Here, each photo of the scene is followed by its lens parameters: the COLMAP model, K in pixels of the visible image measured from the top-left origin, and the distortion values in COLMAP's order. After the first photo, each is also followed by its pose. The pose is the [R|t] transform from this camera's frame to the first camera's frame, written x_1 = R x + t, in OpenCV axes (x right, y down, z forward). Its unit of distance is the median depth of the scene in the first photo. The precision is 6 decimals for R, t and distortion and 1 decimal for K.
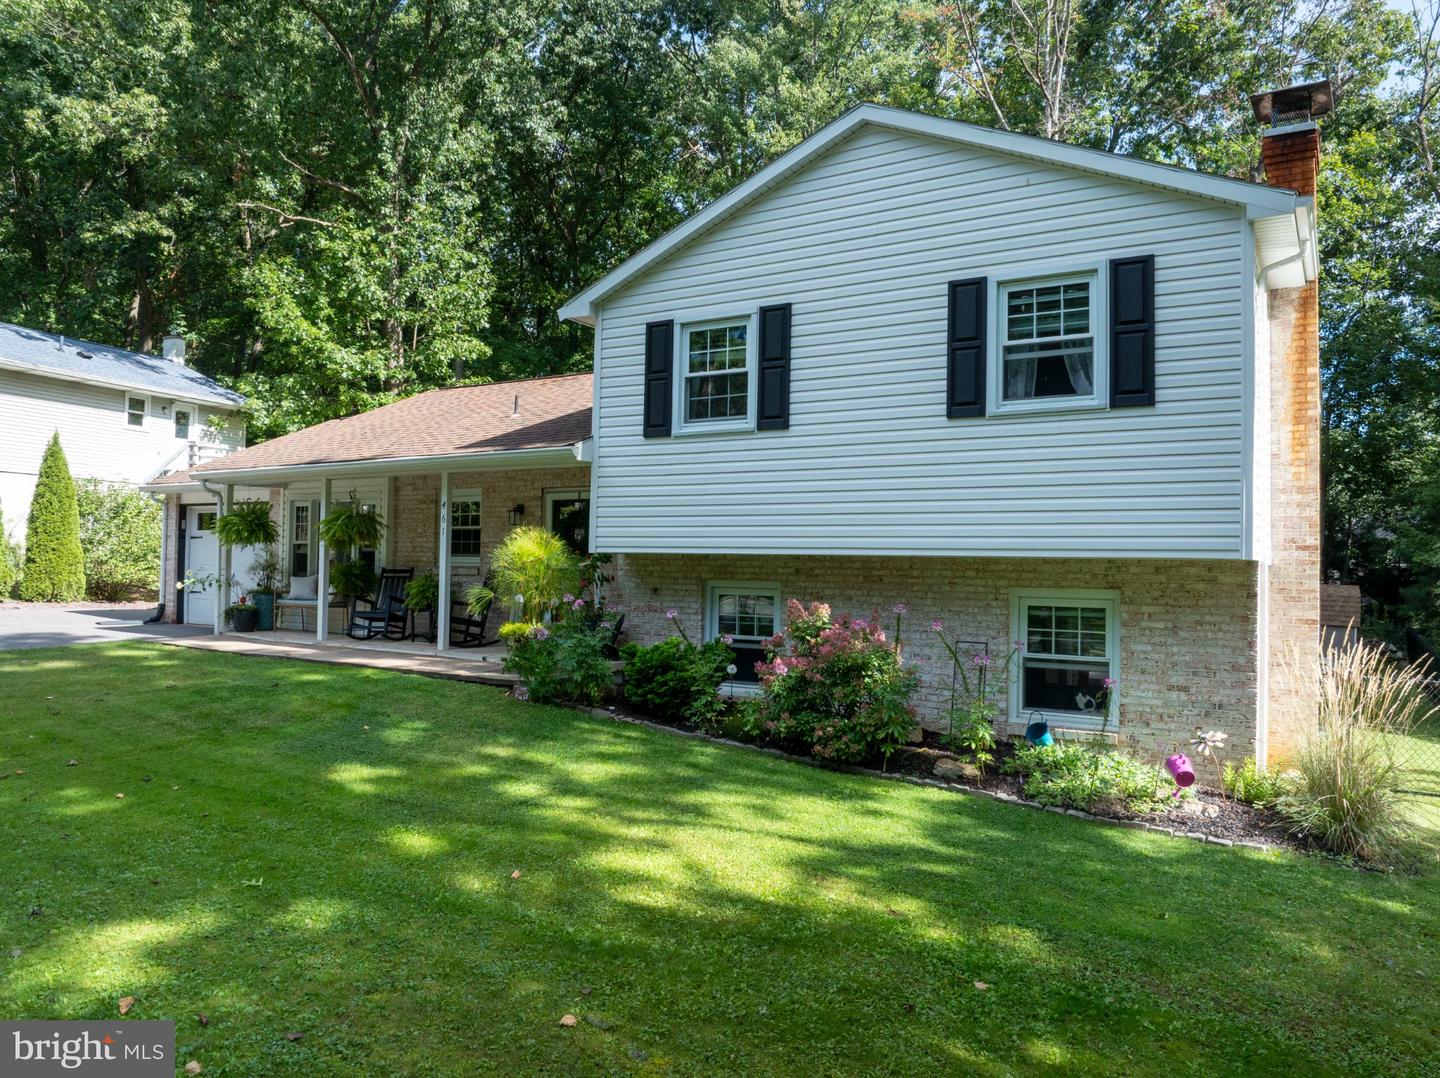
lens RADIAL K [[1013.6, 0, 717.0], [0, 1013.6, 535.0], [0, 0, 1]] dist [-0.036746, -0.004989]
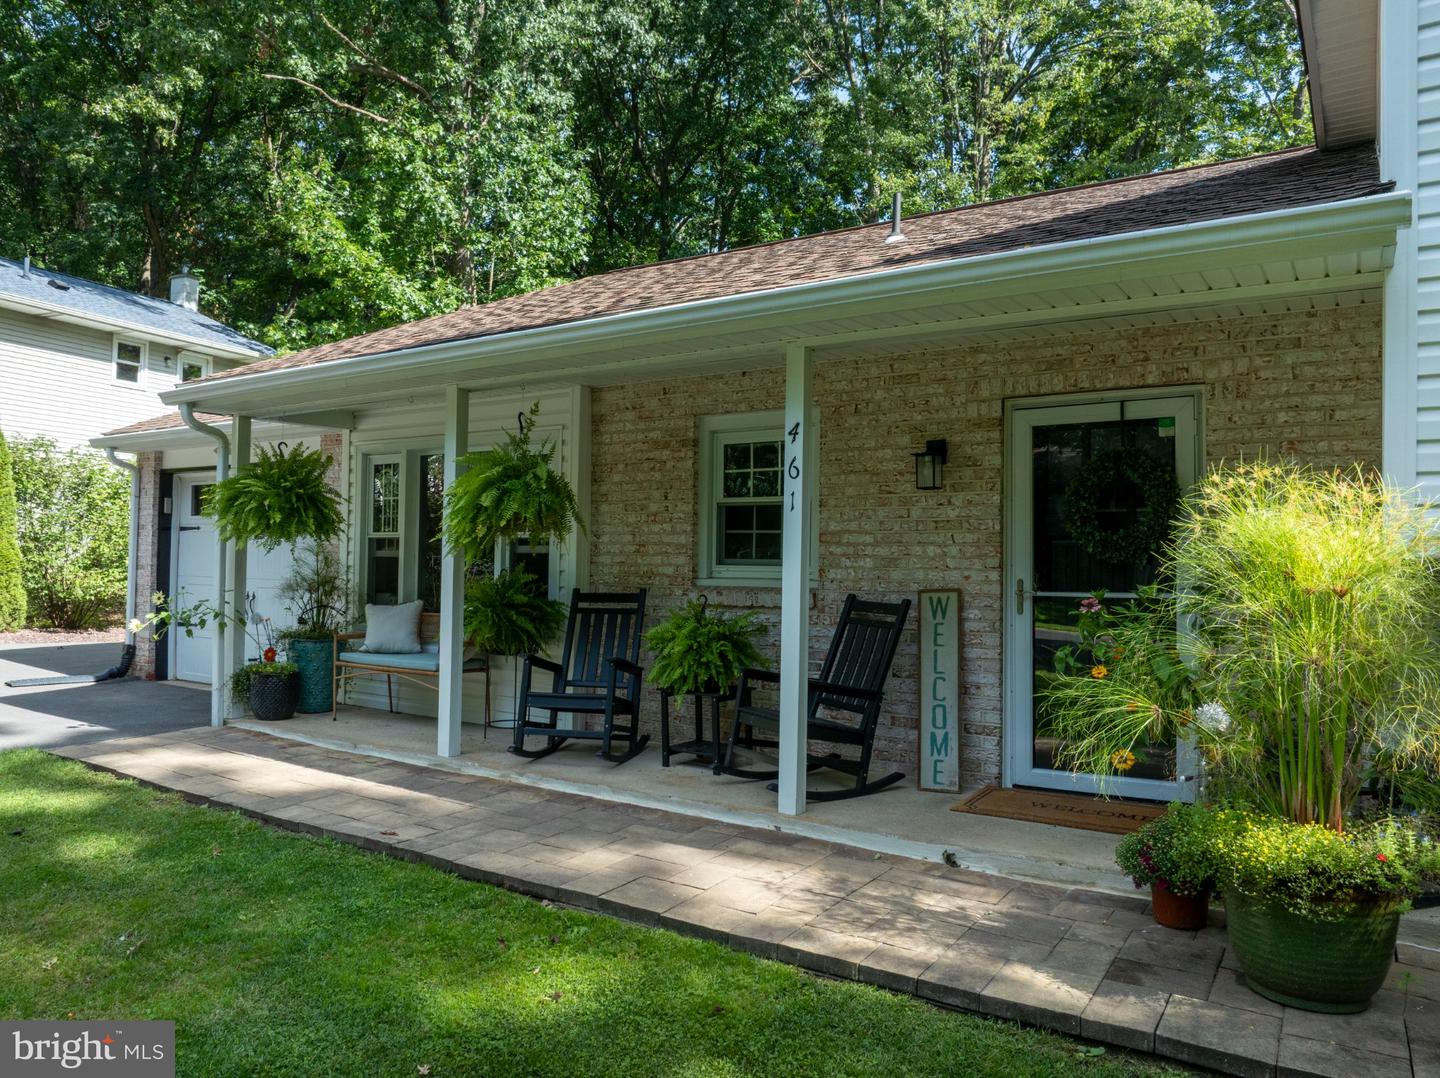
lens RADIAL K [[1013.6, 0, 718.7], [0, 1013.6, 538.3], [0, 0, 1]] dist [-0.036746, -0.004989]
pose [[0.999693, -0.002849, -0.024615, -0.235310], [0.002997, 0.999978, 0.005972, 0.006416], [0.024597, -0.006044, 0.999679, 0.503913]]
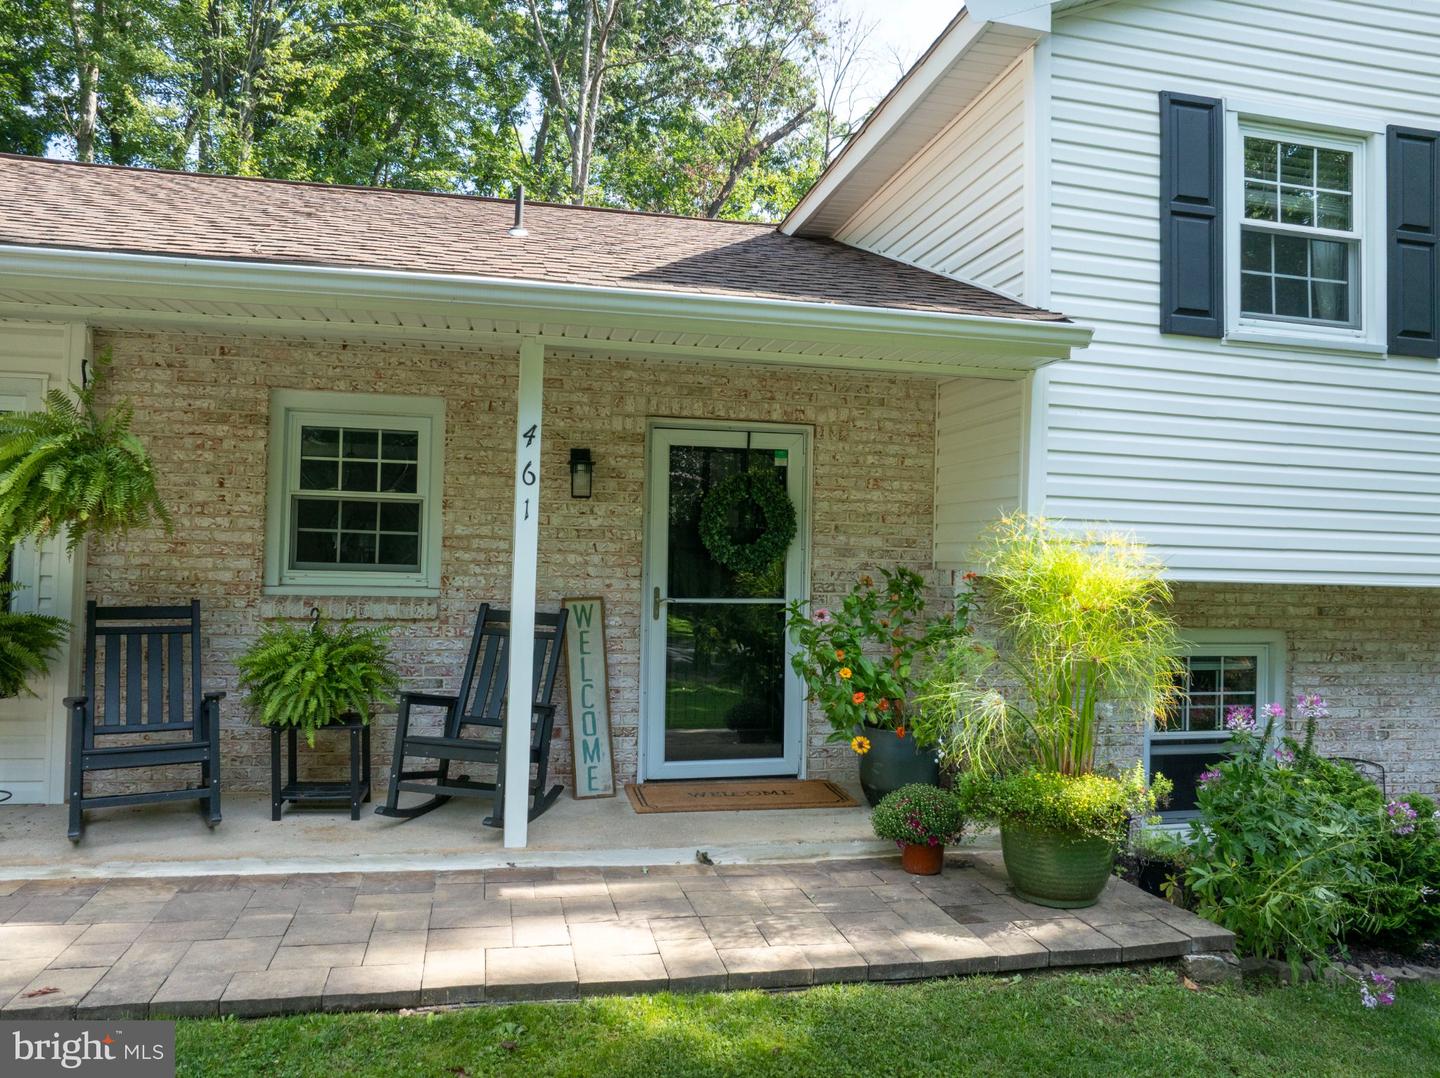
lens RADIAL K [[1013.6, 0, 714.9], [0, 1013.6, 535.3], [0, 0, 1]] dist [-0.036746, -0.004989]
pose [[0.719366, 0.018993, 0.694372, -0.380489], [-0.035973, 0.999303, 0.009934, -0.000465], [-0.693699, -0.032125, 0.719548, 0.570711]]
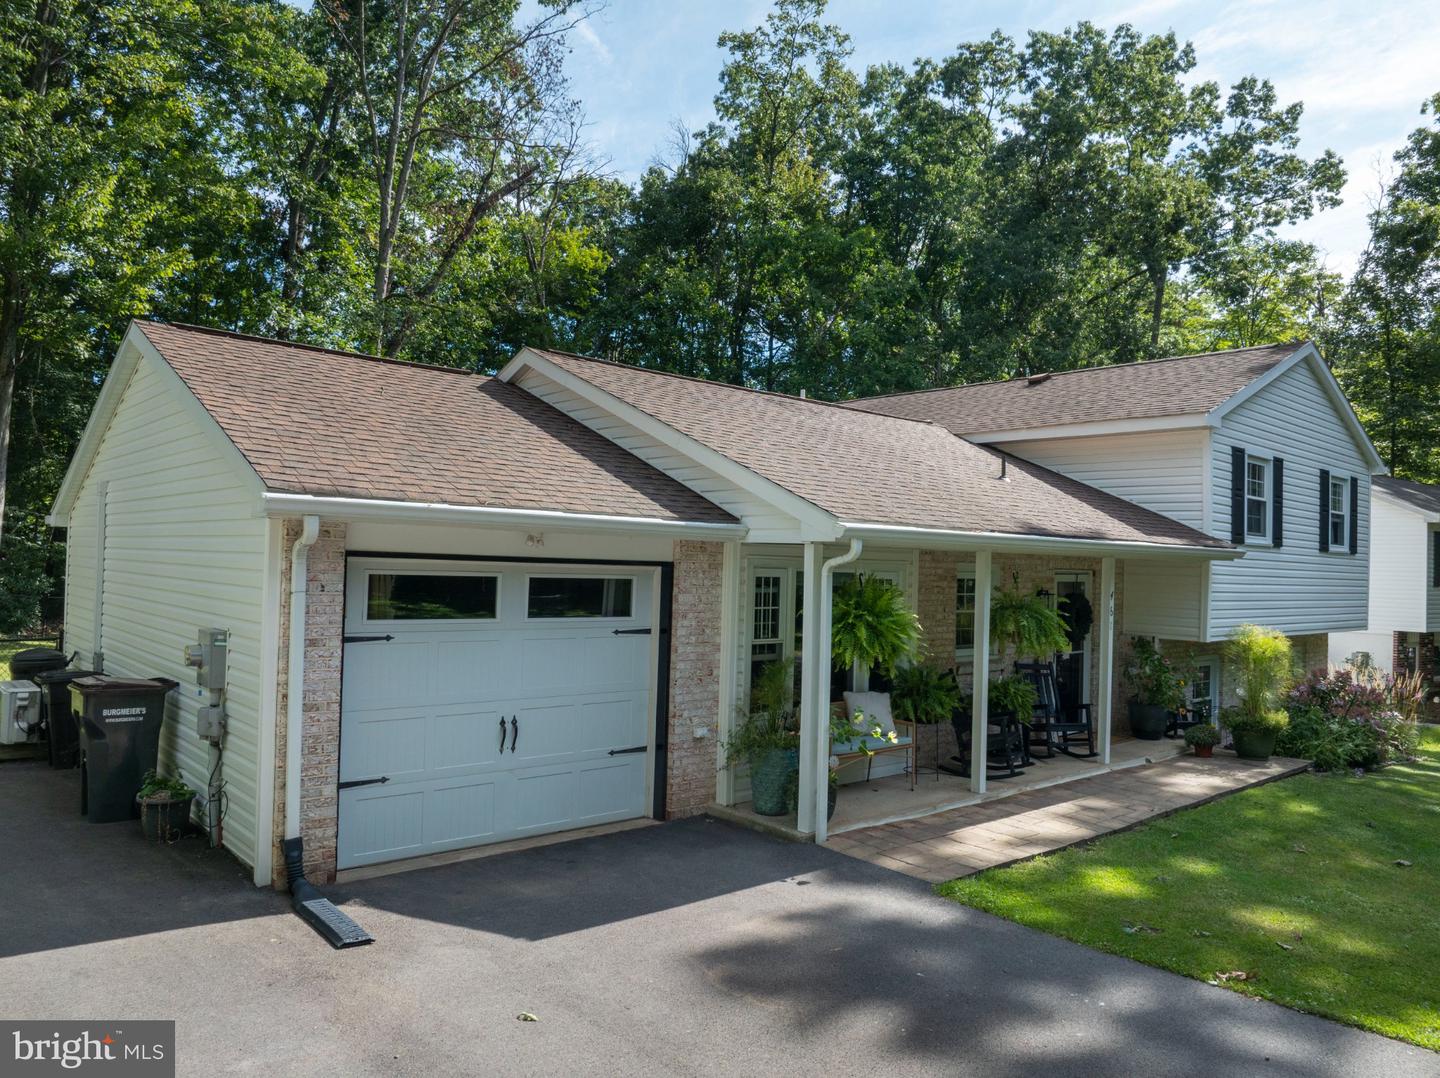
lens RADIAL K [[1013.6, 0, 716.6], [0, 1013.6, 538.9], [0, 0, 1]] dist [-0.036746, -0.004989]
pose [[0.283926, 0.014434, 0.958738, -0.969247], [-0.056008, 0.998429, 0.001555, -0.049032], [-0.957209, -0.054138, 0.284288, 0.879894]]
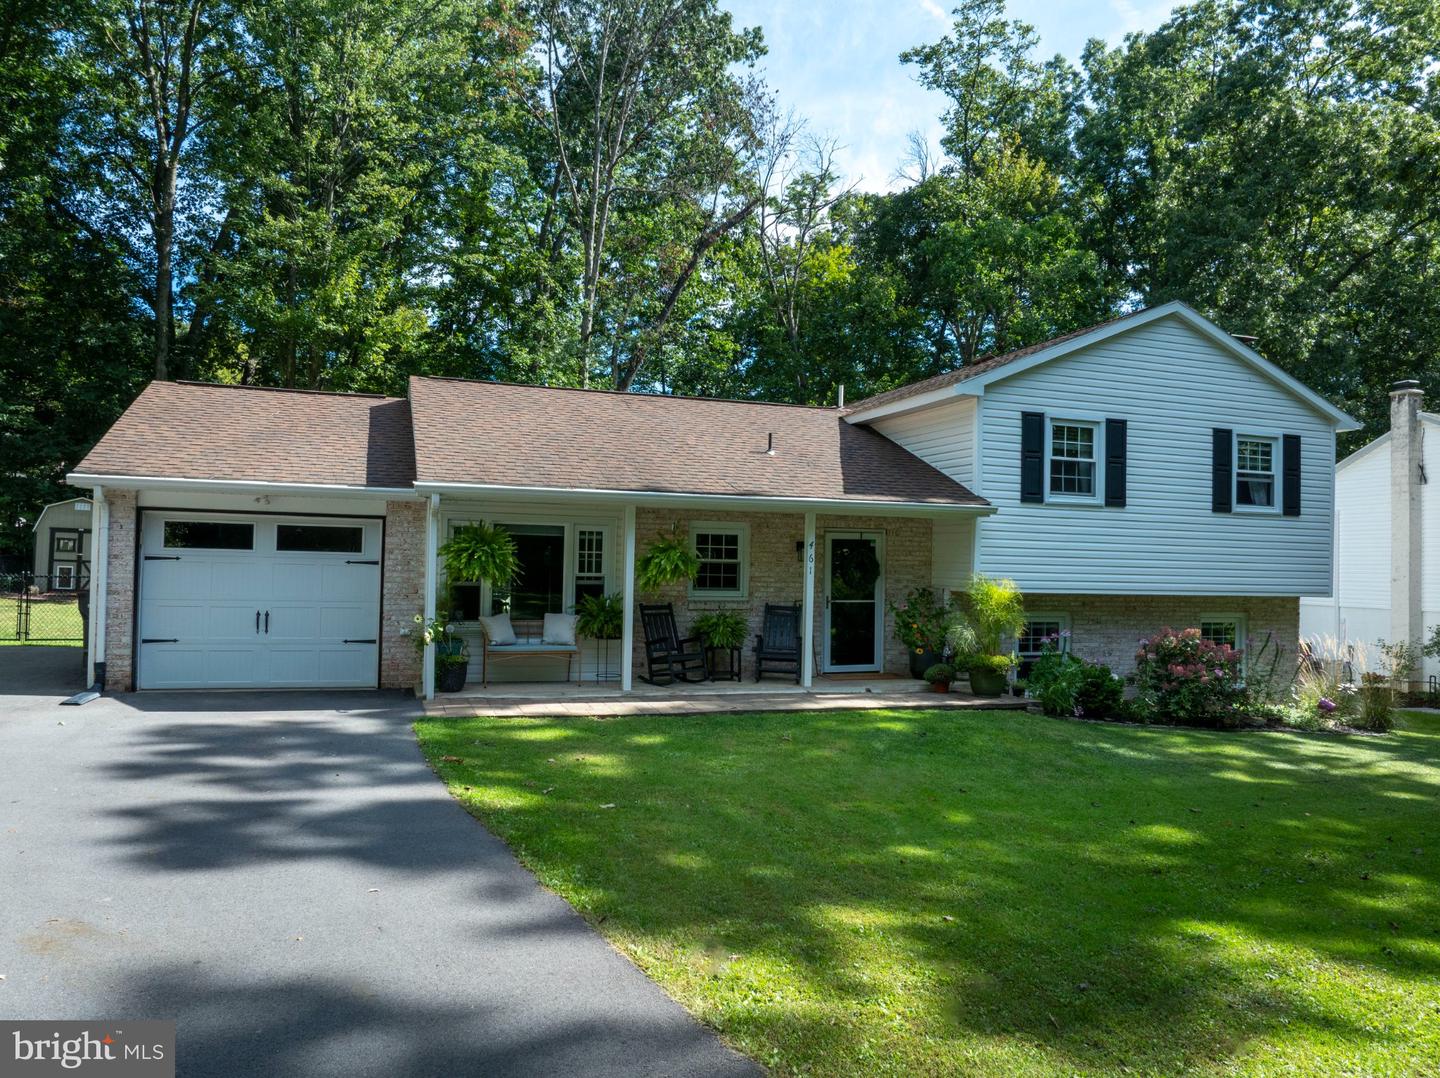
lens RADIAL K [[1013.6, 0, 715.5], [0, 1013.6, 539.5], [0, 0, 1]] dist [-0.036746, -0.004989]
pose [[0.635256, 0.015286, 0.772150, -0.911392], [-0.037077, 0.999255, 0.010721, -0.034343], [-0.771411, -0.035439, 0.635349, 0.347028]]
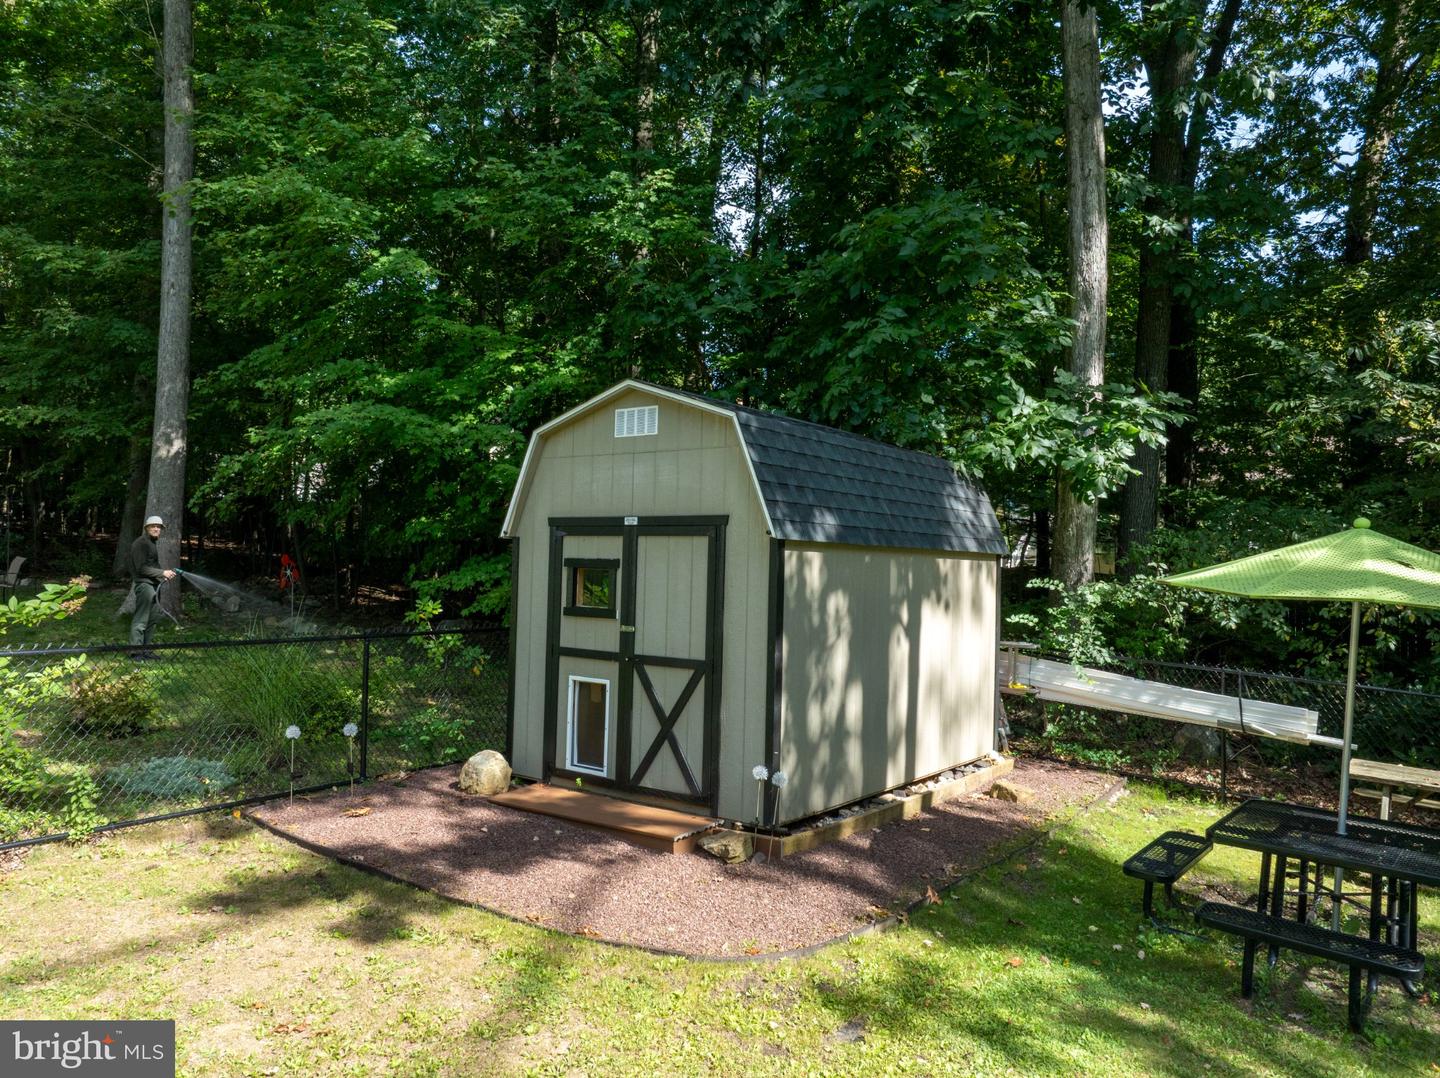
lens RADIAL K [[1013.6, 0, 719.2], [0, 1013.6, 541.6], [0, 0, 1]] dist [-0.036746, -0.004989]
pose [[0.989968, -0.000828, -0.141290, -0.097796], [0.000998, 0.999999, 0.001129, 0.021569], [0.141289, -0.001259, 0.989968, 2.084318]]
